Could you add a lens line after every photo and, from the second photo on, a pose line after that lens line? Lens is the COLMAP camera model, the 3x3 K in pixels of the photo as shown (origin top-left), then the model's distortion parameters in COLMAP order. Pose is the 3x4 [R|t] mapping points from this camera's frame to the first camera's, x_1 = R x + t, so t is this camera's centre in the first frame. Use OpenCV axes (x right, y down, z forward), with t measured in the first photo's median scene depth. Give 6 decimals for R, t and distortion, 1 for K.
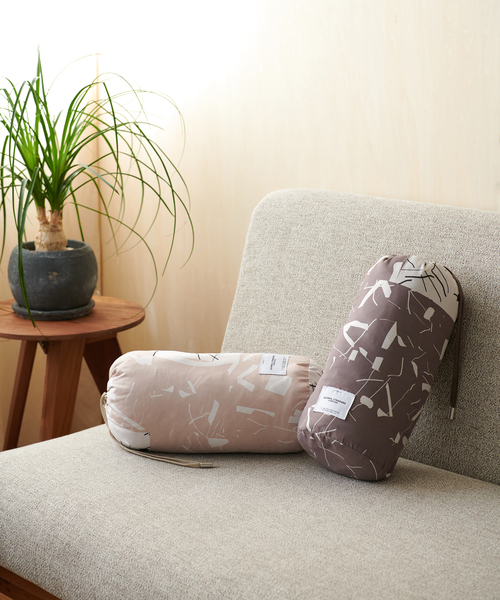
lens RADIAL K [[1170.4, 0, 252.5], [0, 1170.4, 296.0], [0, 0, 1]] dist [-0.013787, 0.000000]
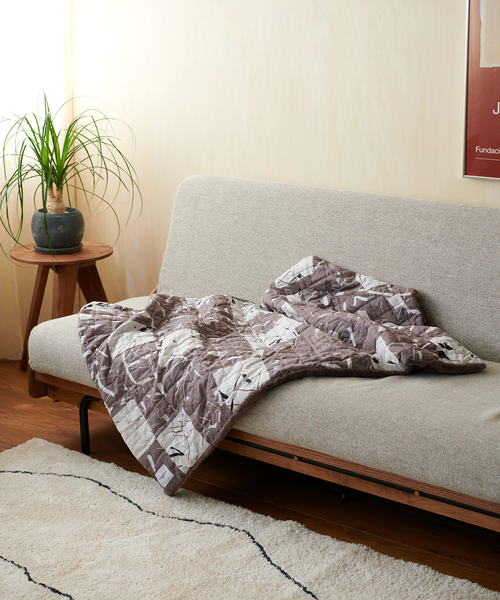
lens RADIAL K [[1136.0, 0, 250.4], [0, 1136.0, 300.2], [0, 0, 1]] dist [0.082060, 0.000000]
pose [[0.994104, -0.027485, 0.104888, -0.071318], [0.025200, 0.999417, 0.023046, 0.057056], [-0.105460, -0.020267, 0.994217, -0.686570]]
